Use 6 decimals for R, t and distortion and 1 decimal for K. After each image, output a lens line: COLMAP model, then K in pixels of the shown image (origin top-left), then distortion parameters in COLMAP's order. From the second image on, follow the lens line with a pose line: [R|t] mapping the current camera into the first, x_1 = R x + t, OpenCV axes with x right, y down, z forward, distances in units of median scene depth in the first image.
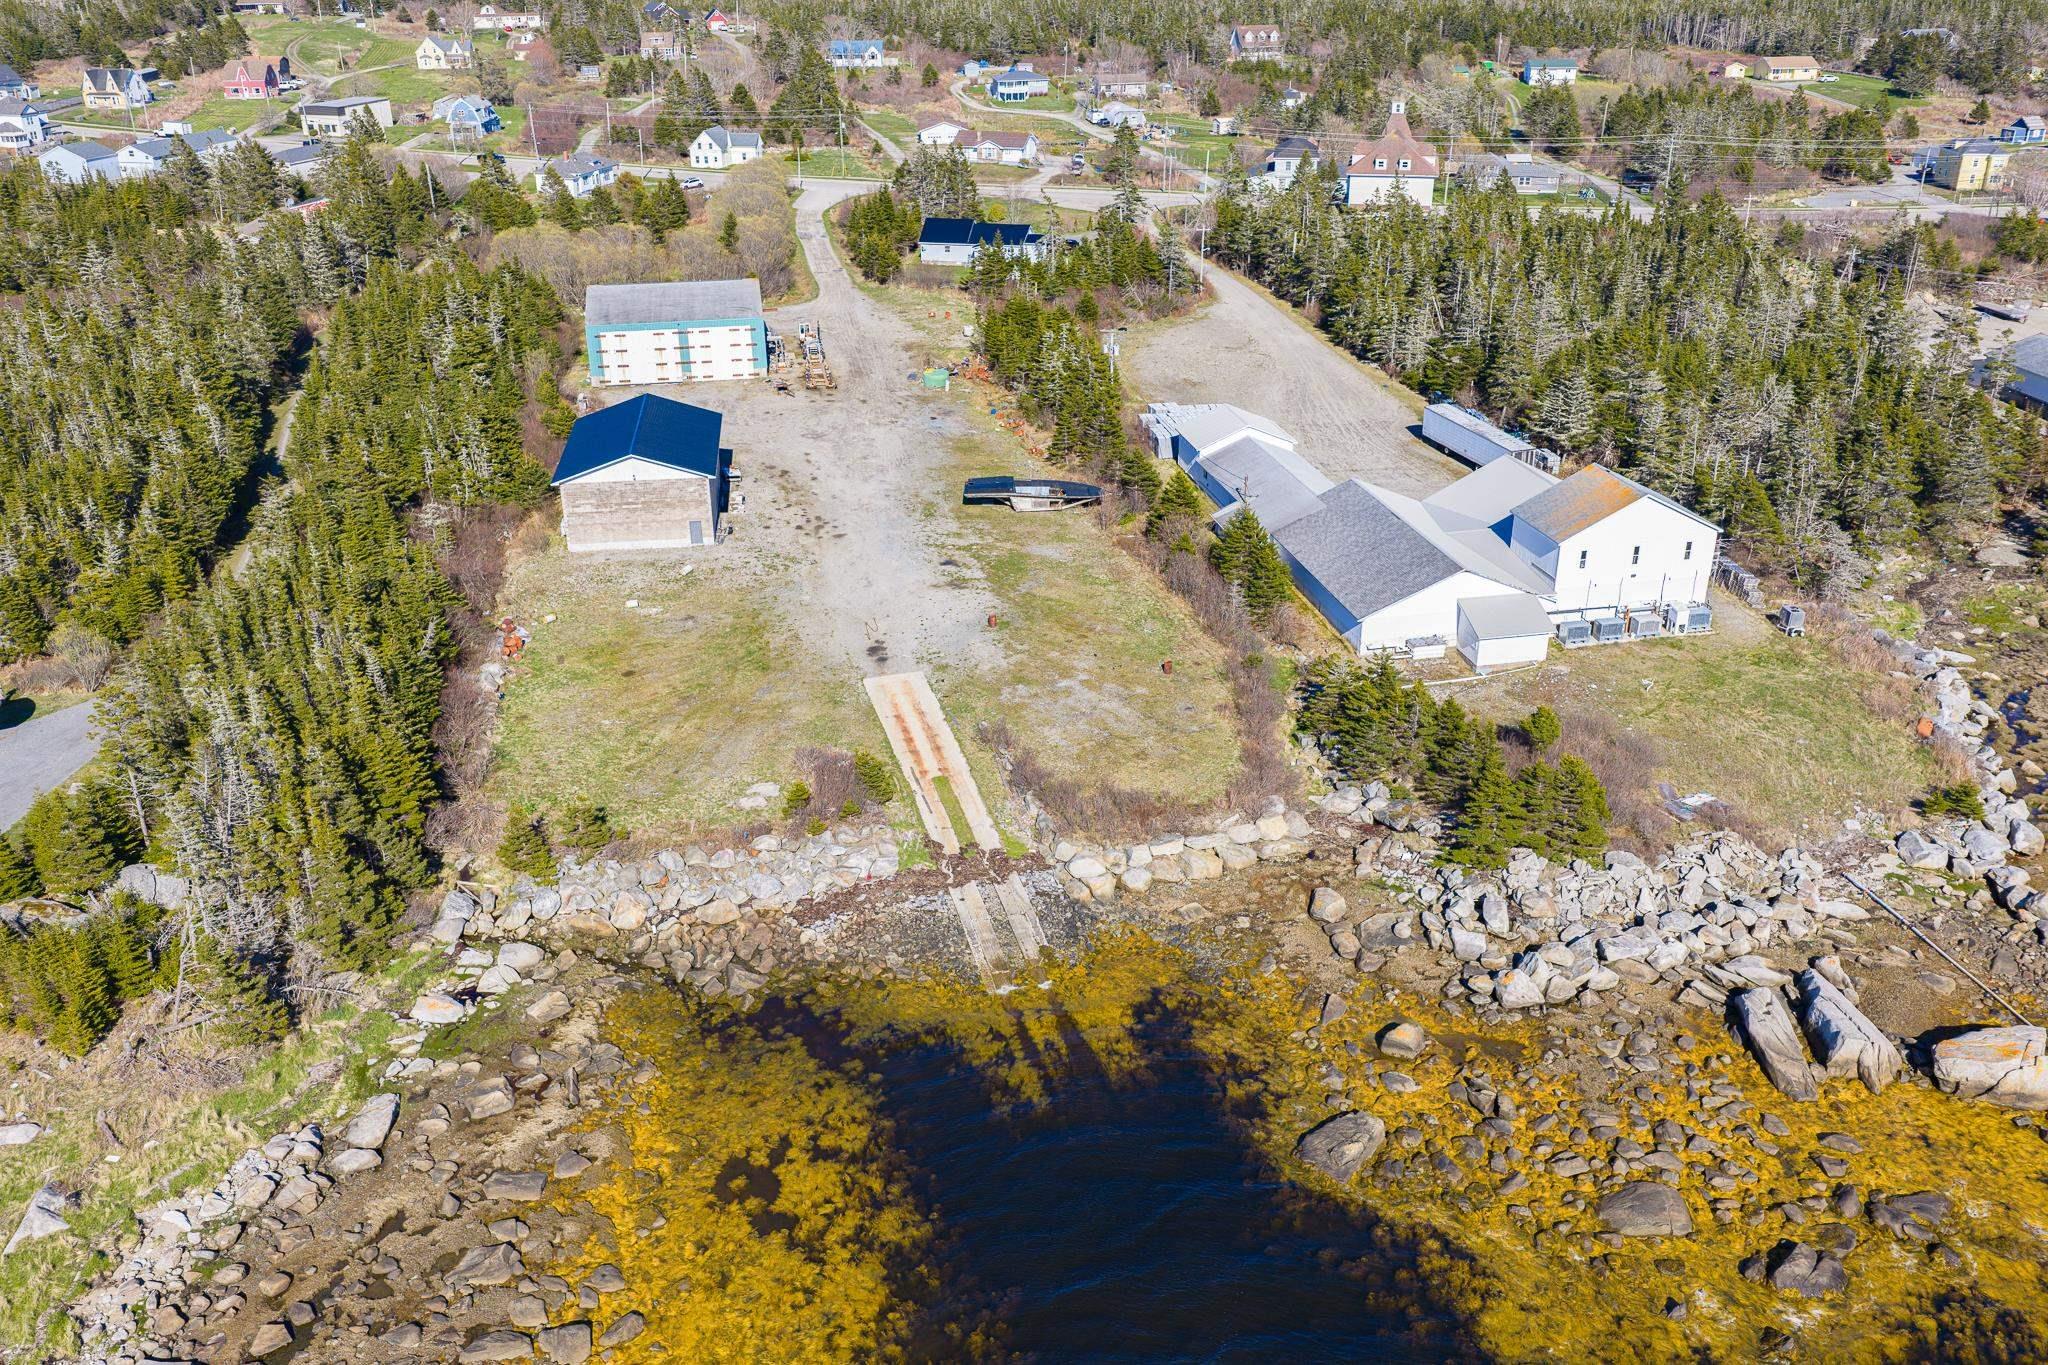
lens RADIAL K [[1692.3, 0, 1024.0], [0, 1692.3, 682.5], [0, 0, 1]] dist [0.010458, -0.002724]
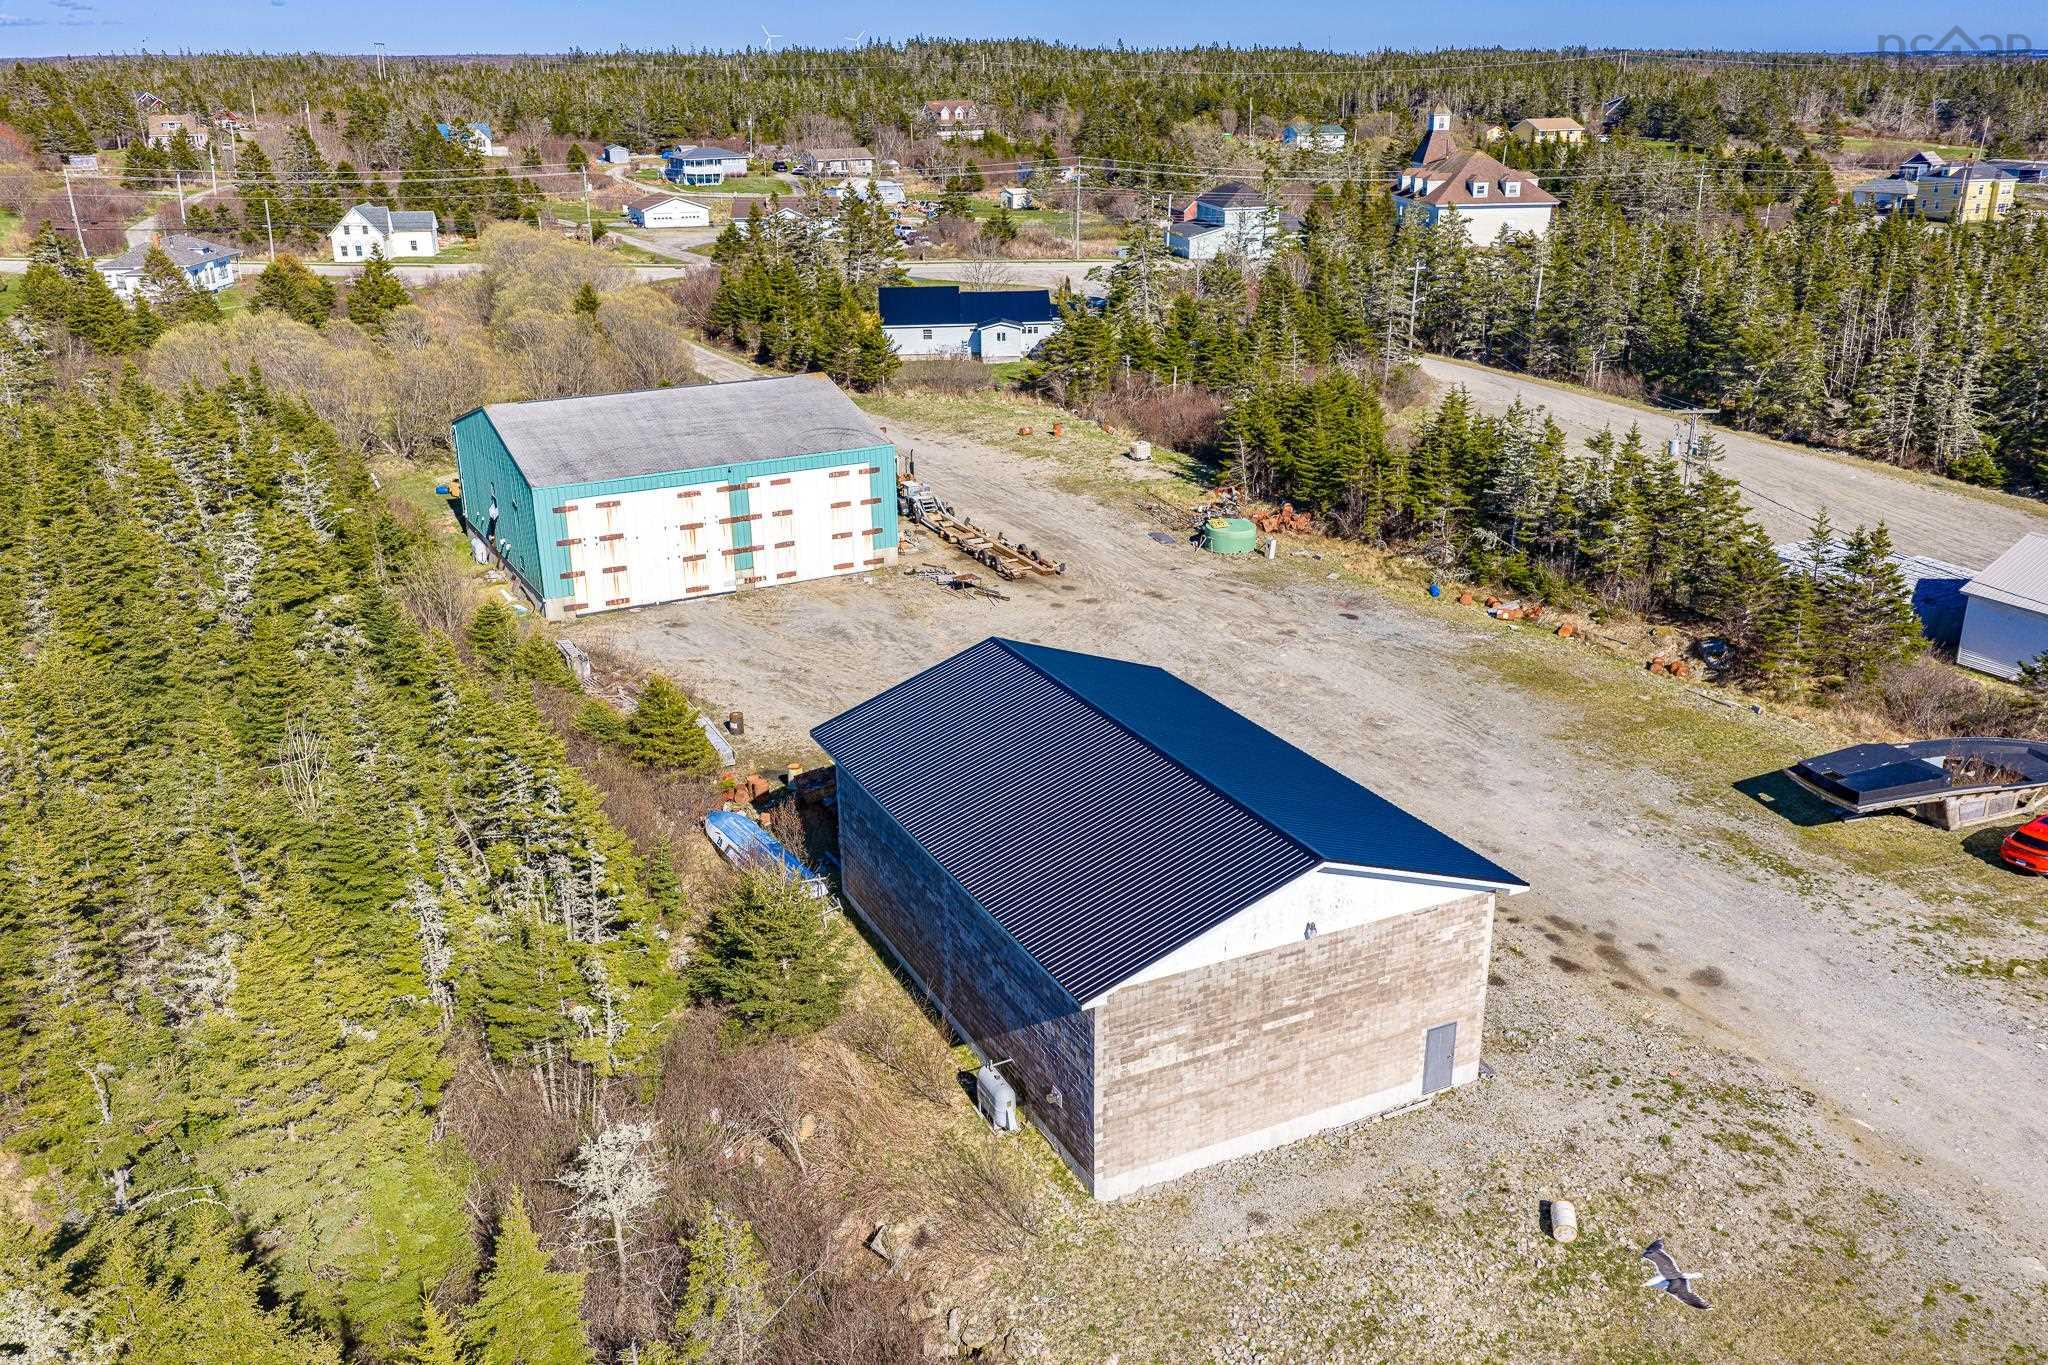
lens RADIAL K [[1692.3, 0, 1024.0], [0, 1692.3, 682.5], [0, 0, 1]] dist [0.010458, -0.002724]
pose [[0.949615, -0.110162, 0.293422, -0.273260], [0.133328, 0.989248, -0.060096, -0.116022], [-0.283647, 0.096189, 0.954092, 0.542977]]
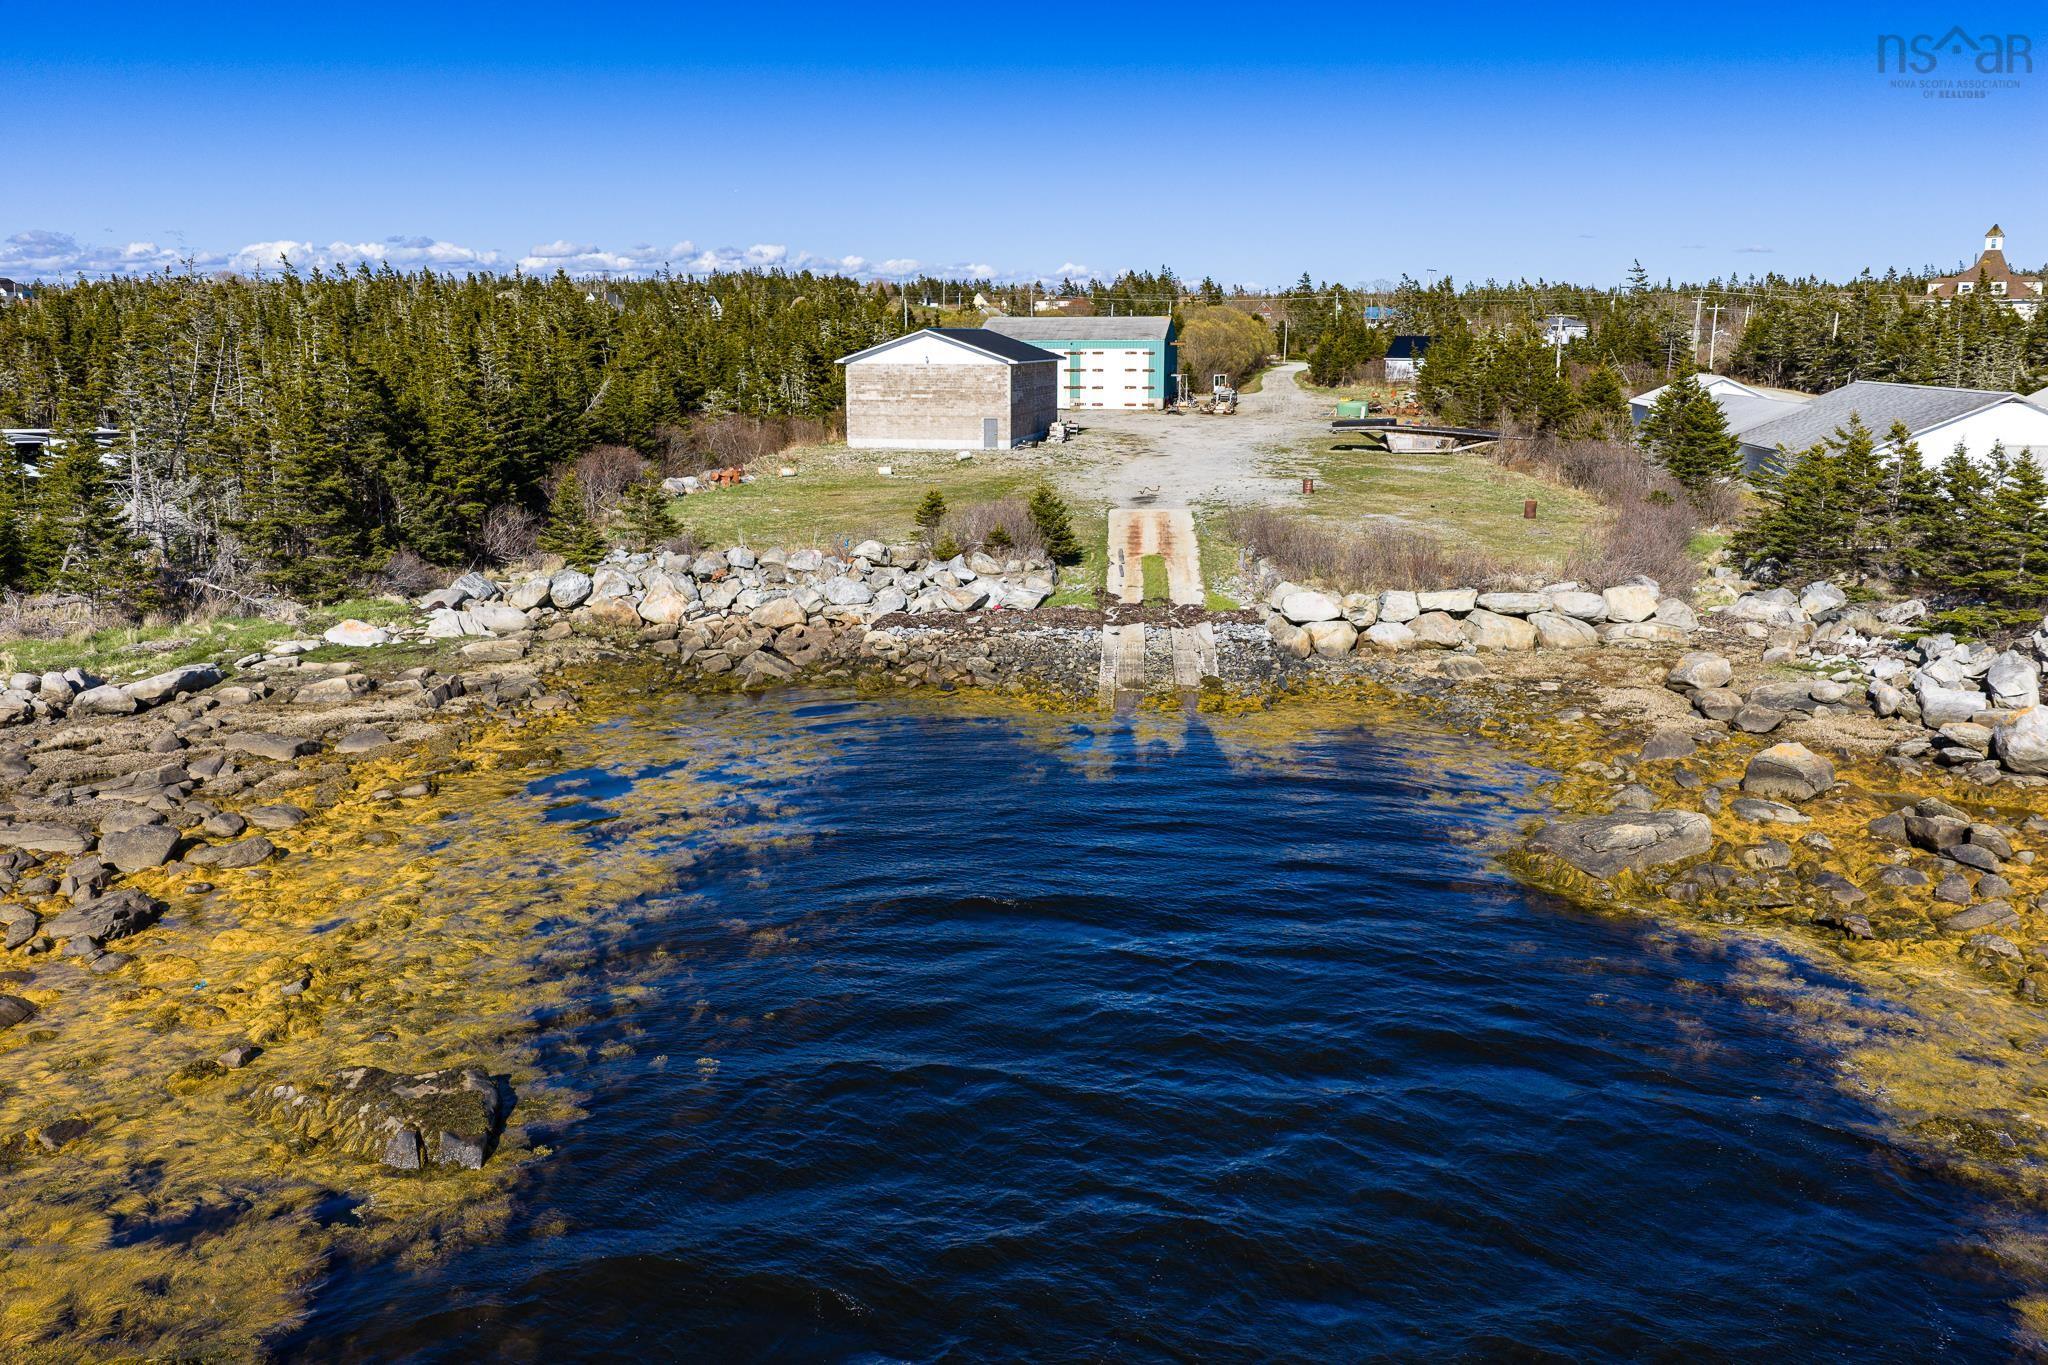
lens RADIAL K [[1692.3, 0, 1024.0], [0, 1692.3, 682.5], [0, 0, 1]] dist [0.010458, -0.002724]
pose [[0.945084, 0.074139, -0.318307, 0.075256], [-0.142649, 0.969839, -0.197645, 0.149270], [0.294054, 0.232197, 0.927155, 0.195371]]
